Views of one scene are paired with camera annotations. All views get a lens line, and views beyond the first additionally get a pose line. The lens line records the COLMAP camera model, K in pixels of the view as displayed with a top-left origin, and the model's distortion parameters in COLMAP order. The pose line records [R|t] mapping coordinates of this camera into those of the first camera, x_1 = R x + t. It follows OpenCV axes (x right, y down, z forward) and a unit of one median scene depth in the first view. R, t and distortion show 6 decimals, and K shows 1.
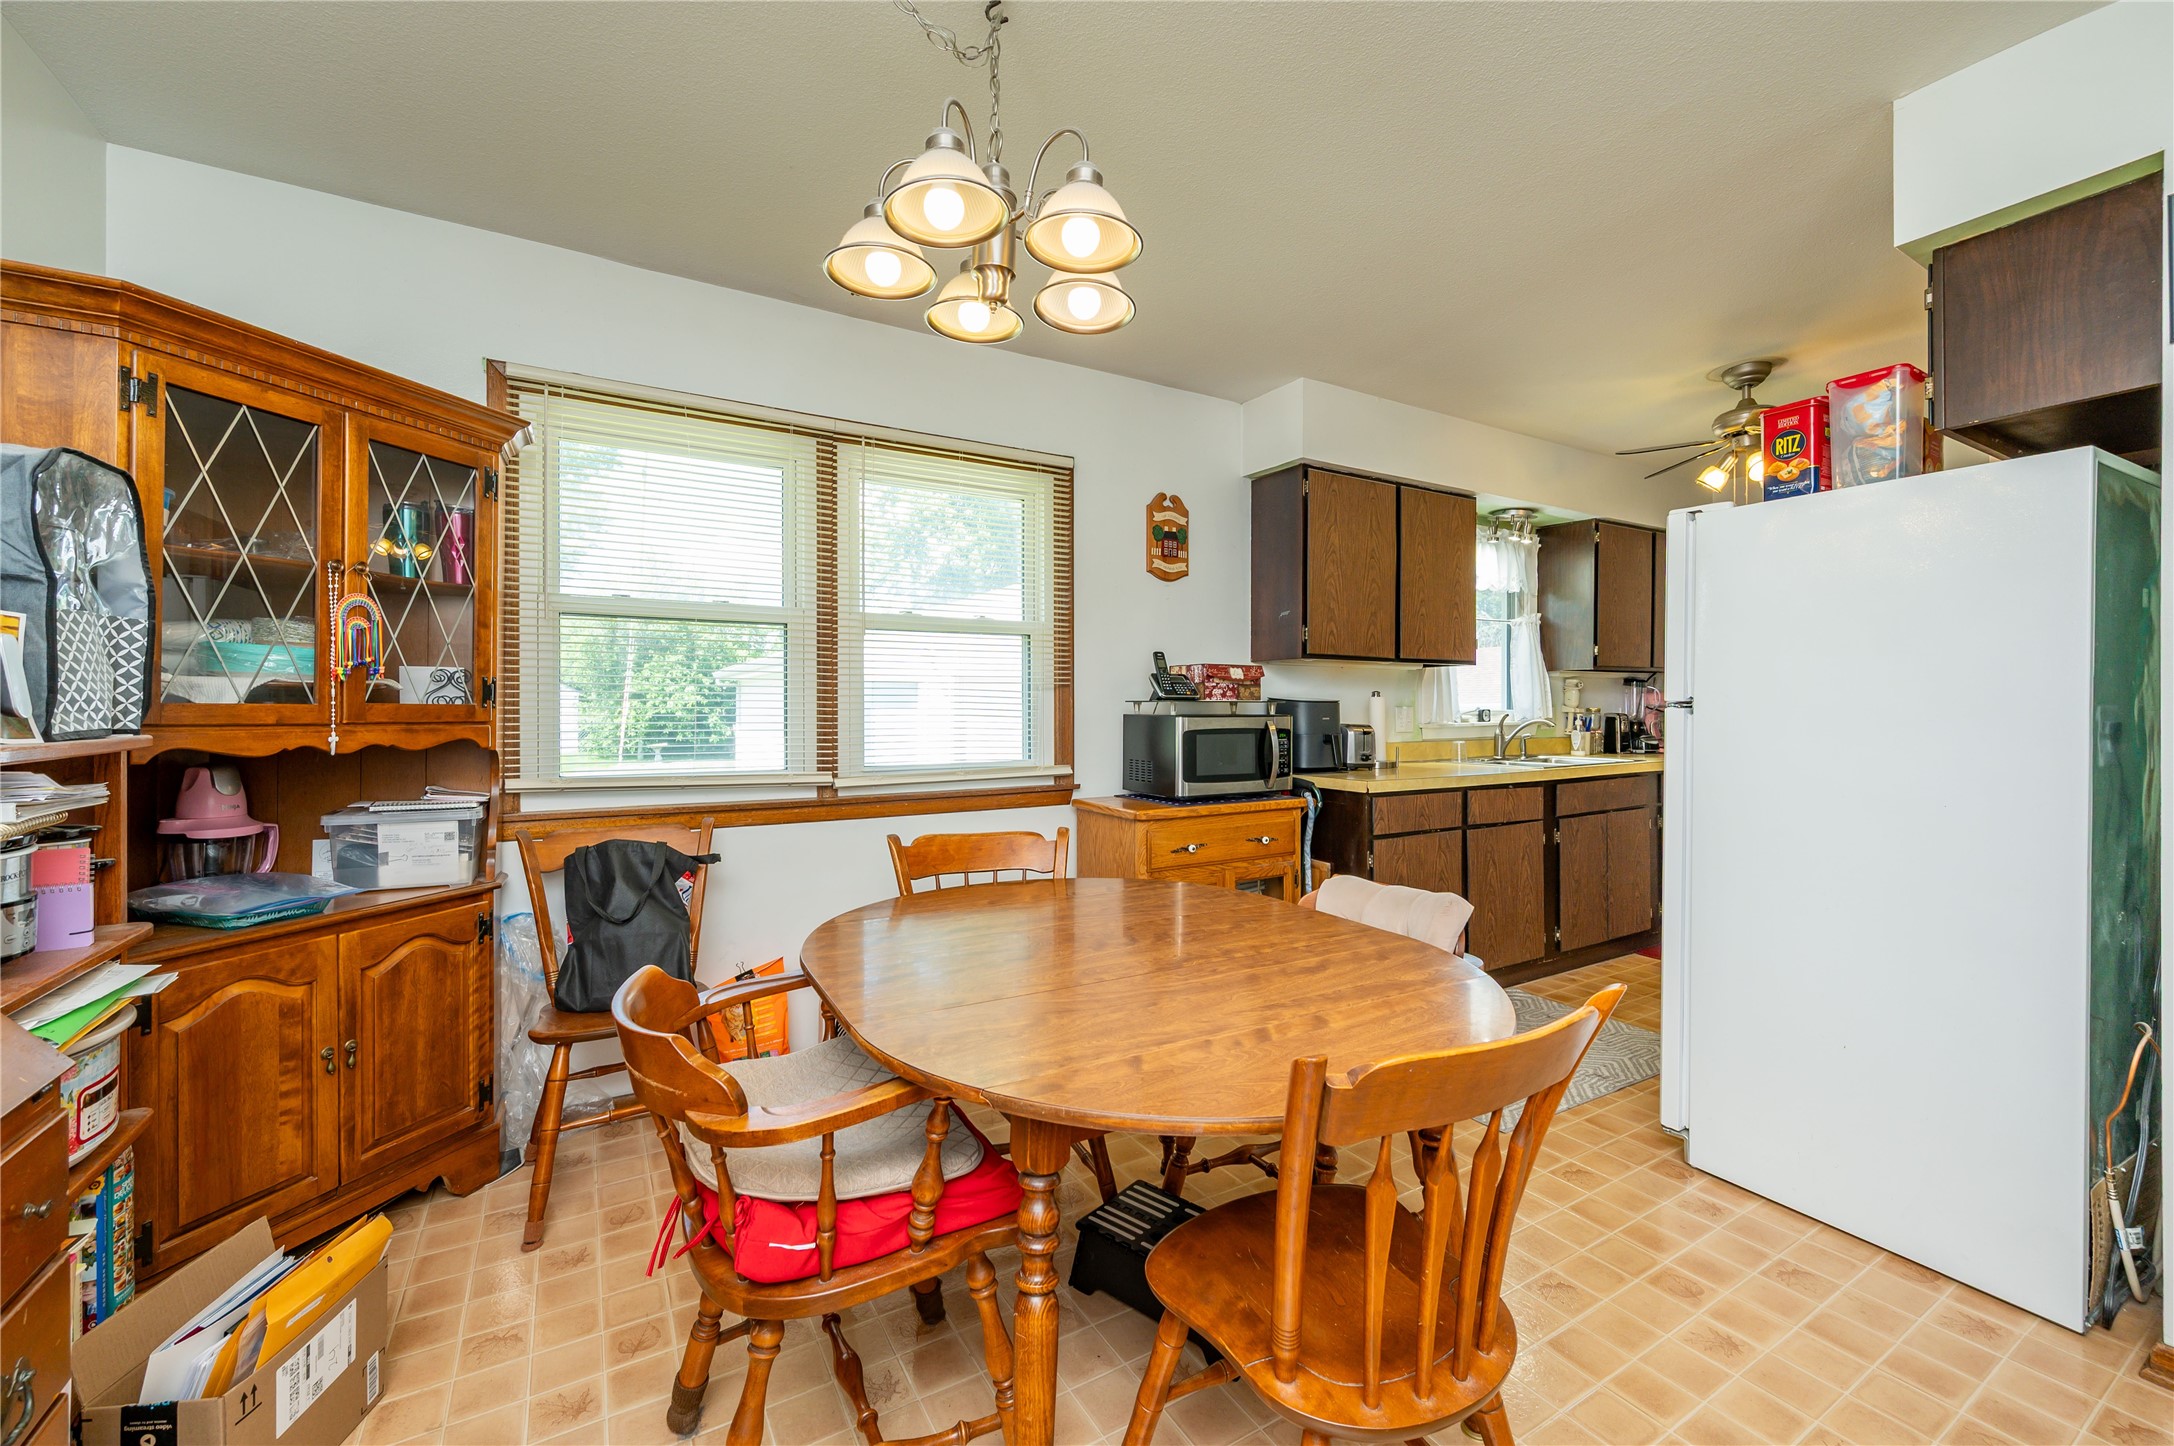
lens RADIAL K [[853.9, 0, 1092.2], [0, 853.9, 712.5], [0, 0, 1]] dist [-0.003441, 0.000618]
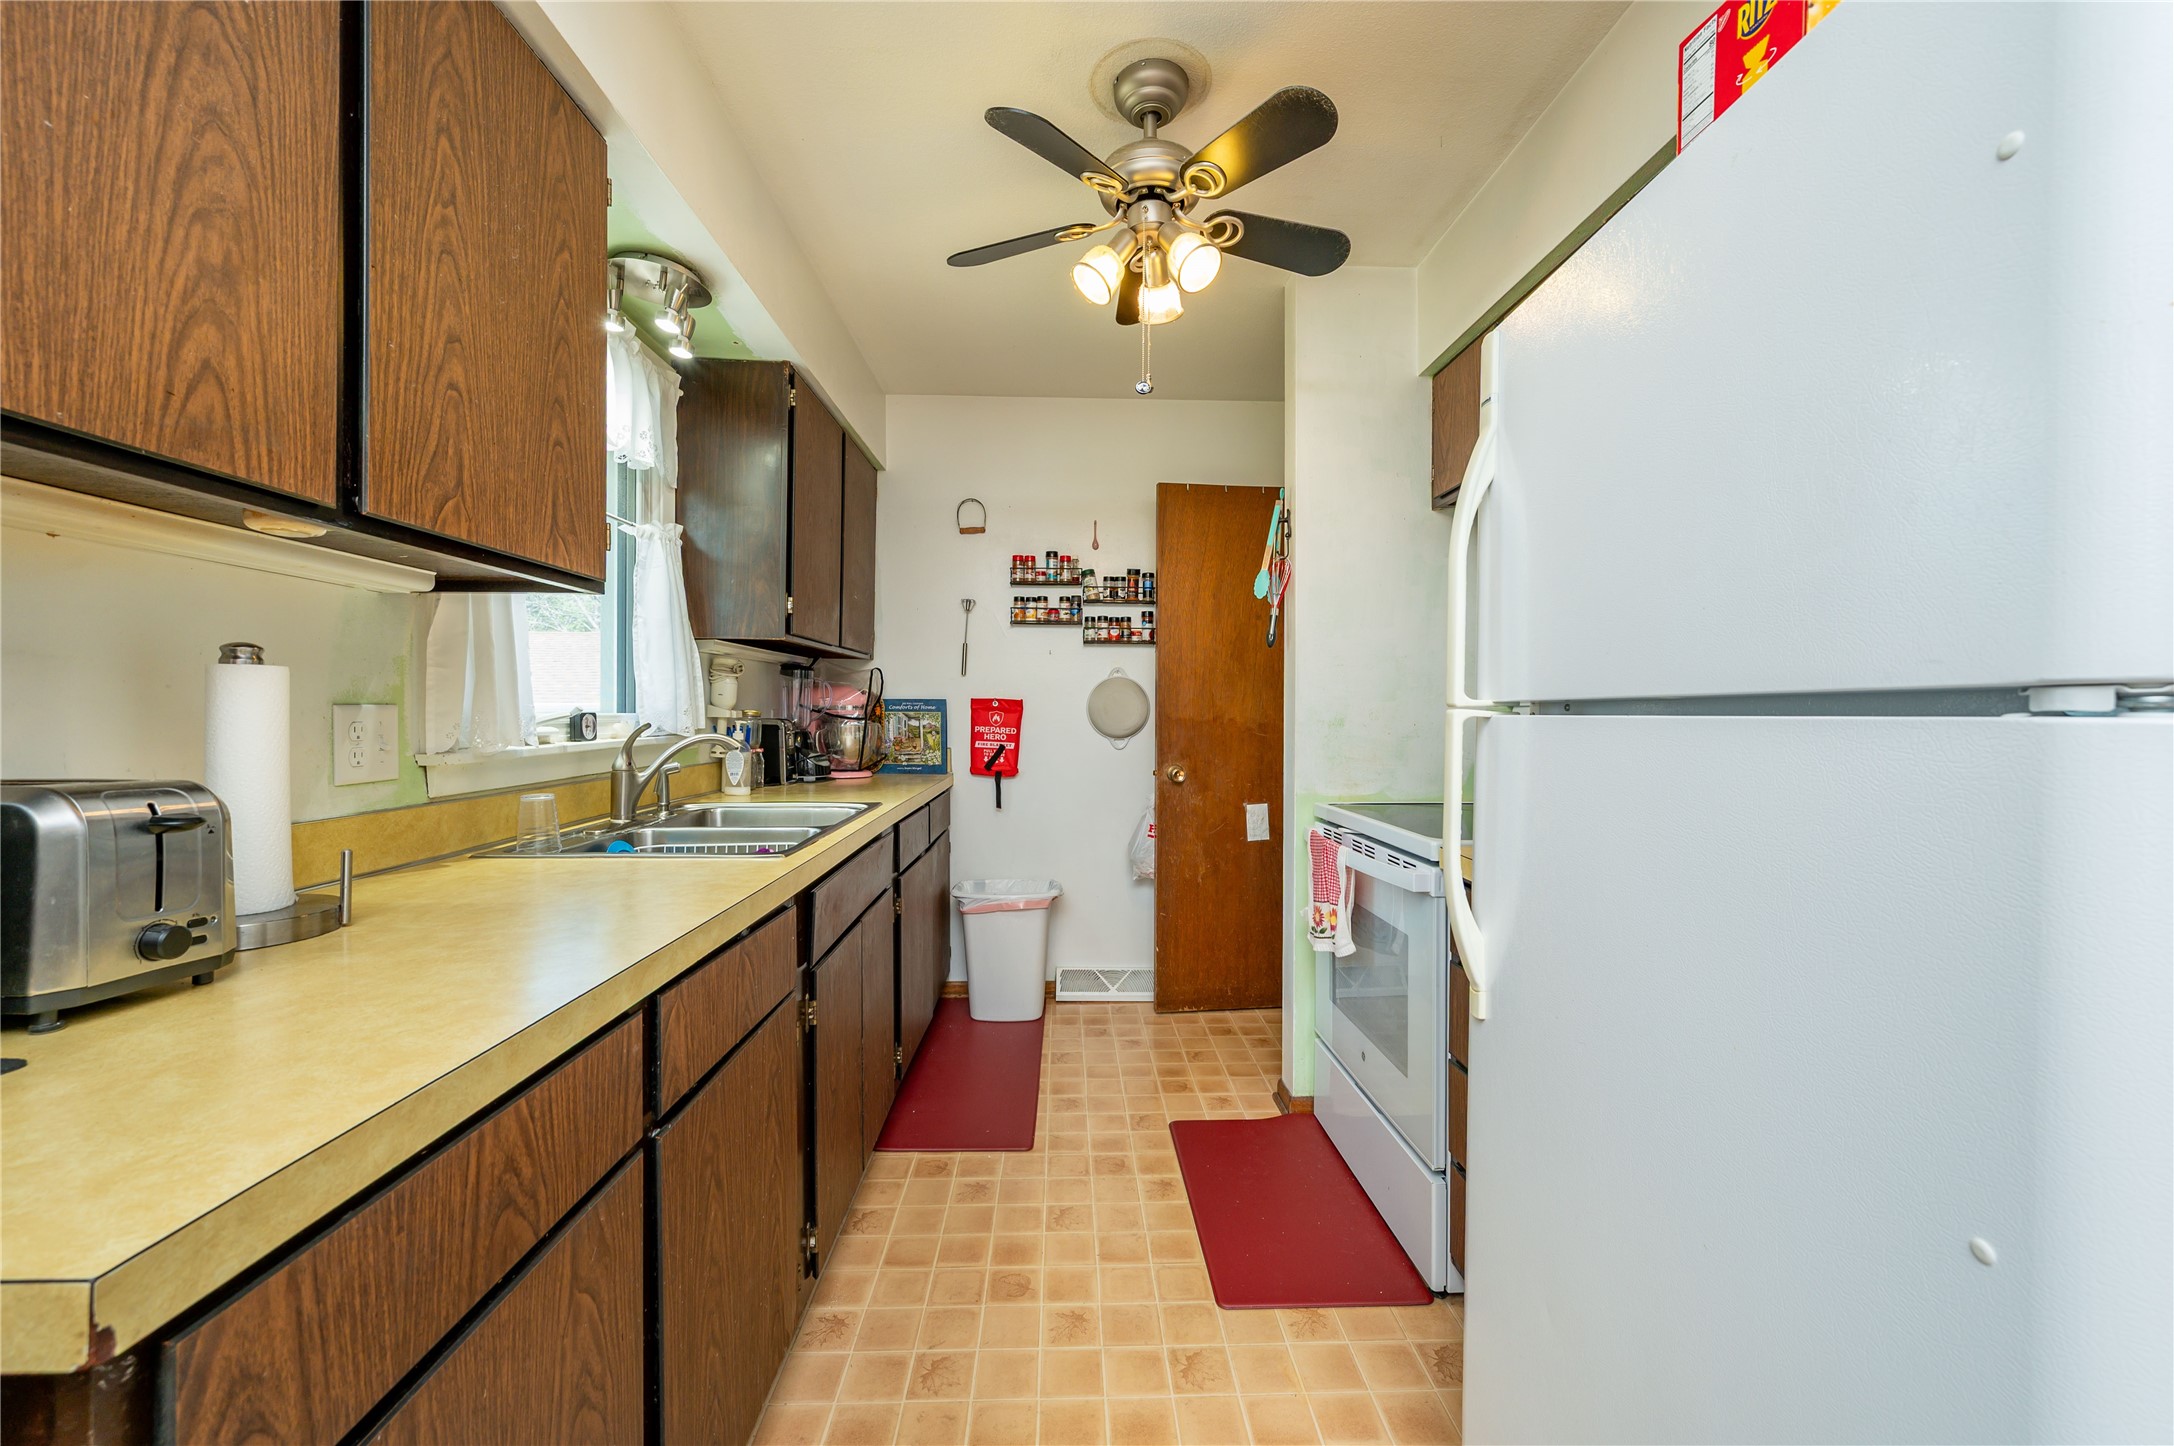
lens RADIAL K [[853.9, 0, 1084.1], [0, 853.9, 717.2], [0, 0, 1]] dist [-0.003441, 0.000618]
pose [[0.474441, -0.002654, 0.880283, 0.199220], [-0.001417, 0.999992, 0.003779, -0.003035], [-0.880286, -0.003041, 0.474433, 0.575090]]
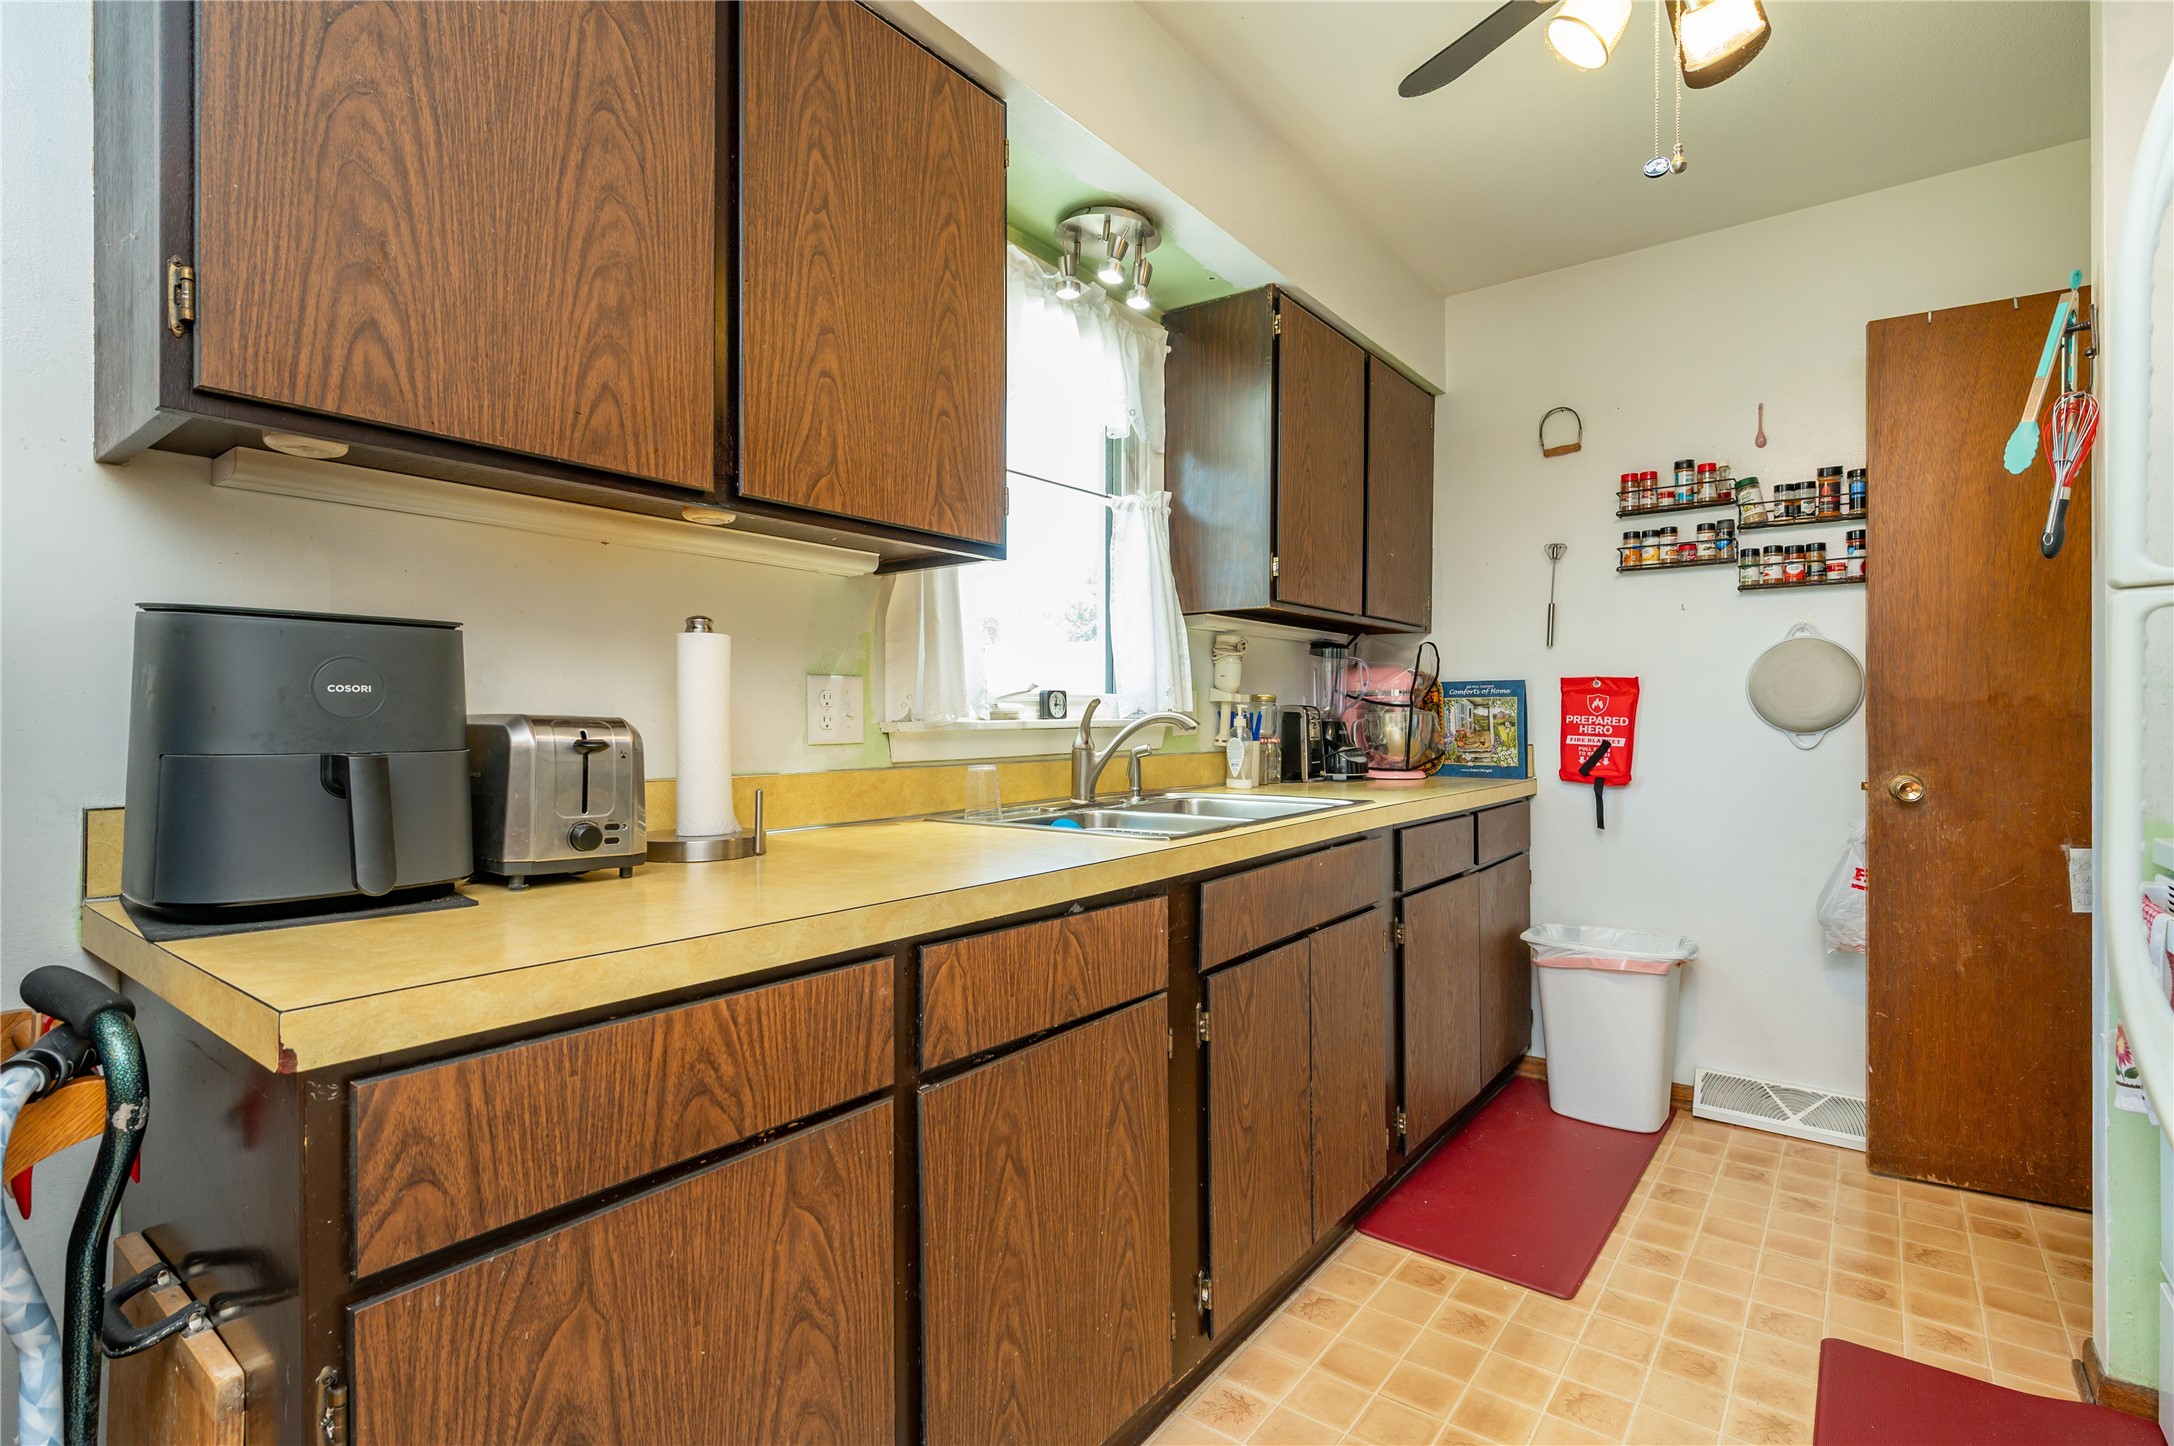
lens RADIAL K [[1020.9, 0, 1094.3], [0, 1020.9, 723.6], [0, 0, 1]] dist [-0.001474, -0.001137]
pose [[0.923142, -0.001358, 0.384456, 0.283401], [0.001963, 0.999997, -0.001179, 0.014260], [-0.384453, 0.001843, 0.923143, 0.520907]]
